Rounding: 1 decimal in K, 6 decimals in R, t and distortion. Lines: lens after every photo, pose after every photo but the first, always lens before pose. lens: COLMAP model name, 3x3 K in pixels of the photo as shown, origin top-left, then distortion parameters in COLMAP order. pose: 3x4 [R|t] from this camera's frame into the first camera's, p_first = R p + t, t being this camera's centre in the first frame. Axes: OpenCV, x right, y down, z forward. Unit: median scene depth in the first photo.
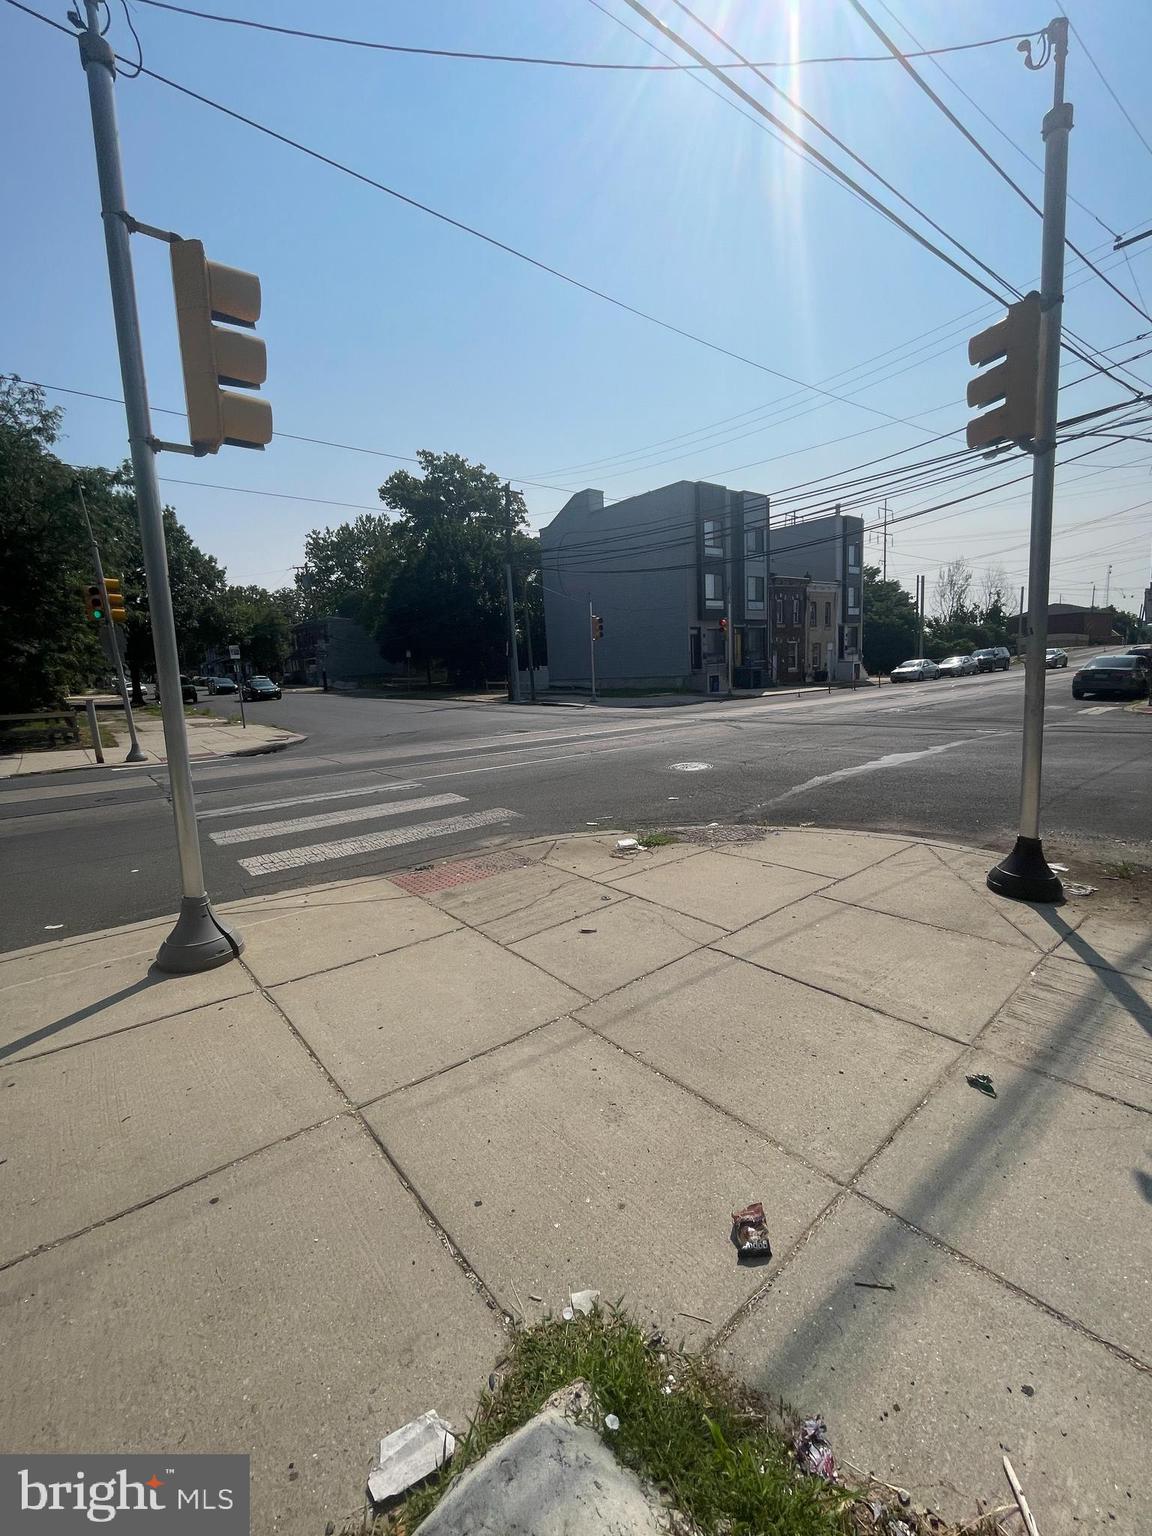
lens RADIAL K [[626.6, 0, 571.7], [0, 626.6, 768.4], [0, 0, 1]] dist [-0.002386, 0.000607]
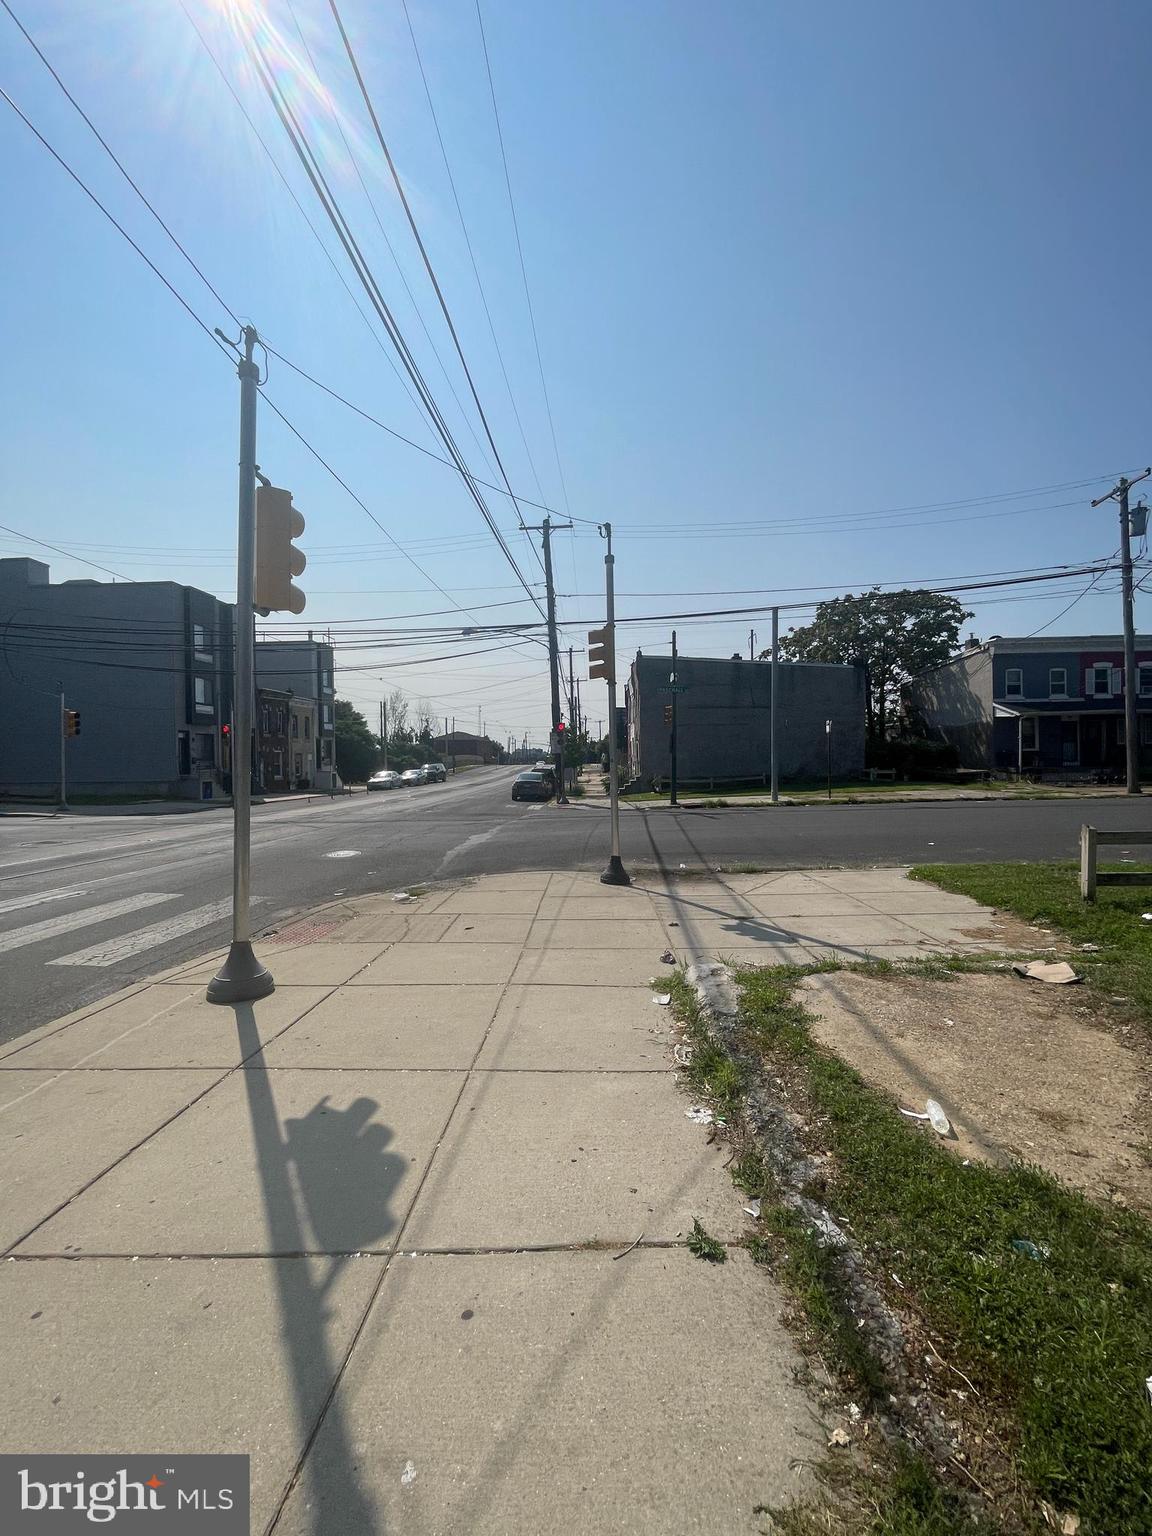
lens RADIAL K [[626.6, 0, 571.7], [0, 626.6, 768.4], [0, 0, 1]] dist [-0.002386, 0.000607]
pose [[0.665850, 0.031001, 0.745441, -0.102617], [0.098568, 0.986723, -0.129079, 0.008306], [-0.739546, 0.159424, 0.653954, -0.034236]]
